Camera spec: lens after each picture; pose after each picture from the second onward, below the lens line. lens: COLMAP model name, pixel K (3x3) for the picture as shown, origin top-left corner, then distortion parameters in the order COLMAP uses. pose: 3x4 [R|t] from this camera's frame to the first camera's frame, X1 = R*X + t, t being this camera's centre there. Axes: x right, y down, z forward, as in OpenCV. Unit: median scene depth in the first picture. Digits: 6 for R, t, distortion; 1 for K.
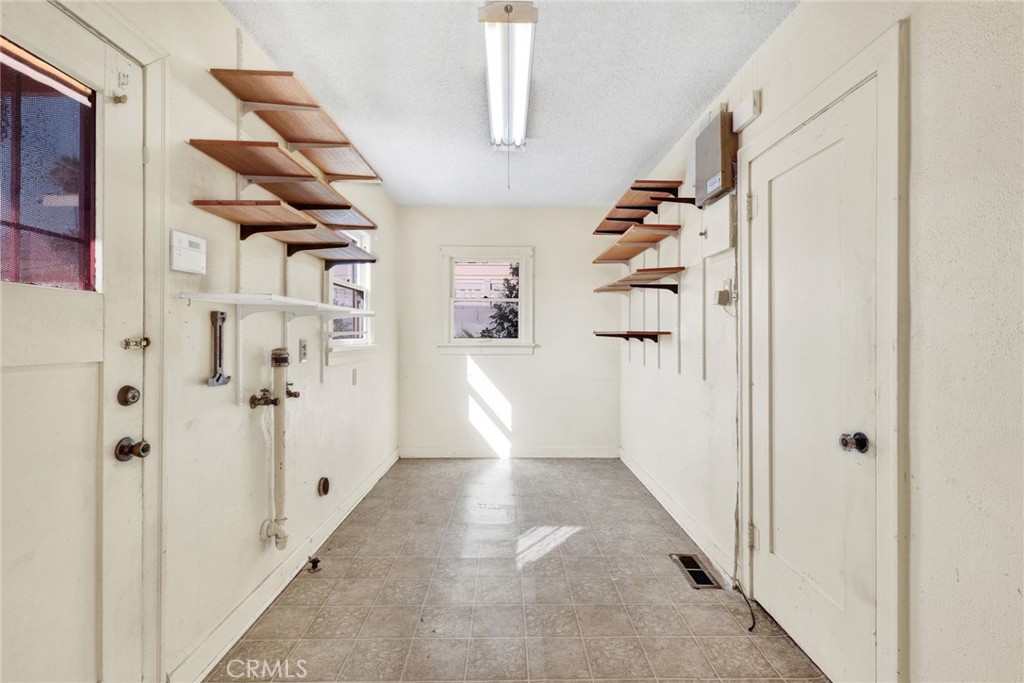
lens RADIAL K [[474.9, 0, 515.9], [0, 474.9, 331.8], [0, 0, 1]] dist [0.003526, 0.000211]
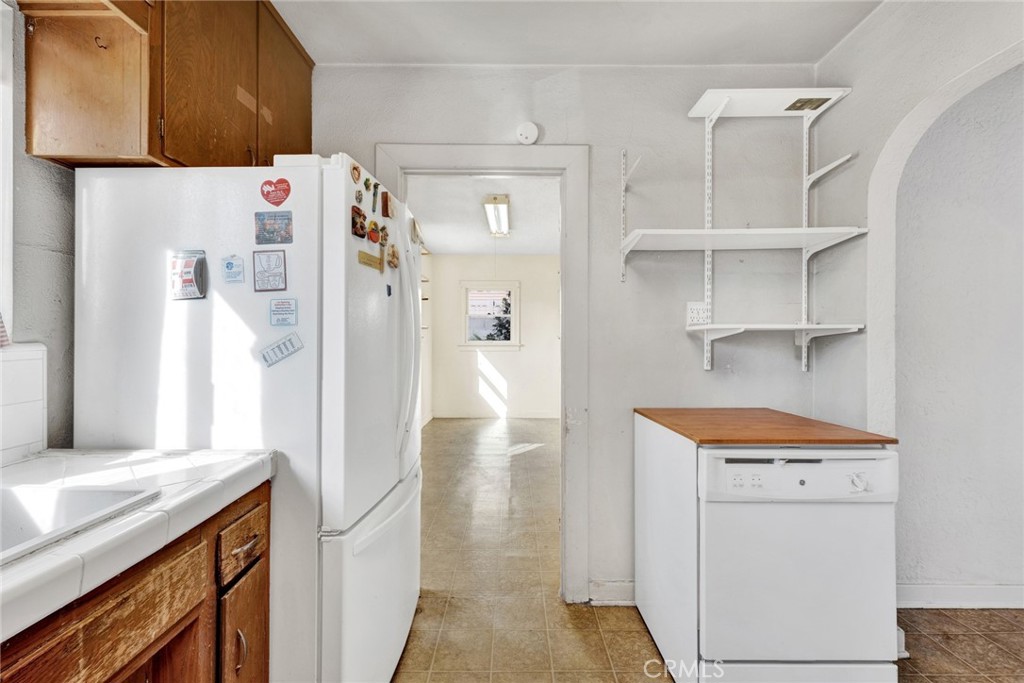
lens RADIAL K [[430.0, 0, 514.9], [0, 430.0, 337.3], [0, 0, 1]] dist [0.002667, -0.000915]
pose [[0.999913, -0.002501, -0.012976, 0.044528], [0.002595, 0.999971, 0.007196, -0.007570], [0.012958, -0.007229, 0.999890, -0.465589]]
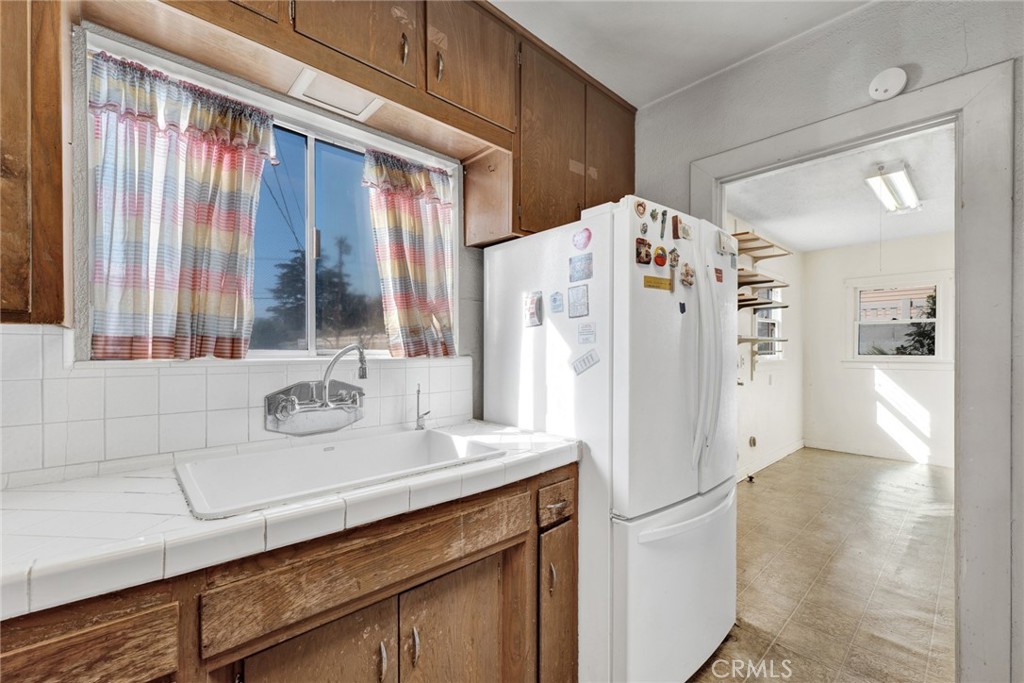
lens RADIAL K [[430.0, 0, 496.4], [0, 430.0, 351.9], [0, 0, 1]] dist [0.002667, -0.000915]
pose [[0.652951, -0.002507, -0.757396, 0.112215], [0.009305, 0.999946, 0.004712, -0.008989], [0.757343, -0.010124, 0.652939, -0.477156]]
